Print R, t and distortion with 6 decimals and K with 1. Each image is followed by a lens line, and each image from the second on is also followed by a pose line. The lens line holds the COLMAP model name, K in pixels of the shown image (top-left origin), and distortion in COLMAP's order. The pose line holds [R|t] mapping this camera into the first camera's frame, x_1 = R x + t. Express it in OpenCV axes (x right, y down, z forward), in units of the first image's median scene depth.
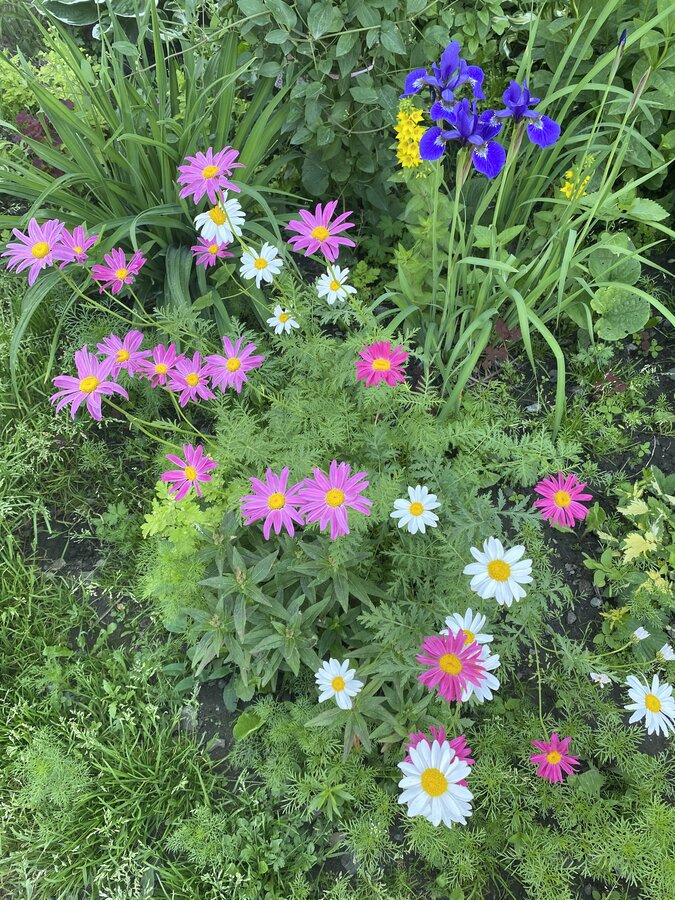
lens RADIAL K [[679.9, 0, 337.5], [0, 679.9, 450.0], [0, 0, 1]] dist [-0.011979, -0.003998]
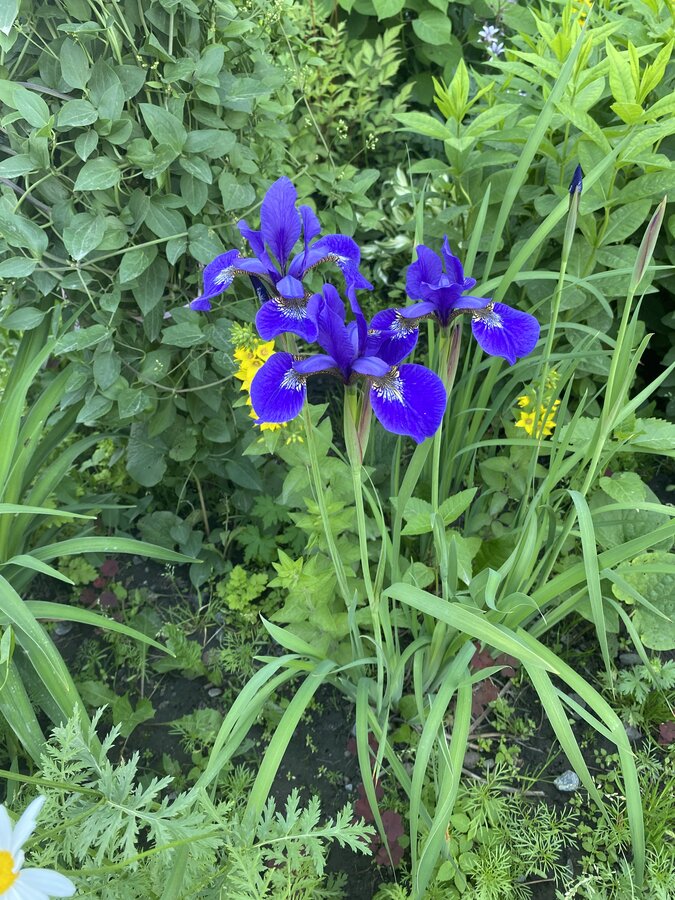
lens RADIAL K [[679.9, 0, 337.5], [0, 679.9, 450.0], [0, 0, 1]] dist [-0.011979, -0.003998]
pose [[0.980110, -0.156232, 0.122374, 0.085170], [0.188350, 0.926553, -0.325614, -0.189471], [-0.062515, 0.342186, 0.937550, 0.428985]]
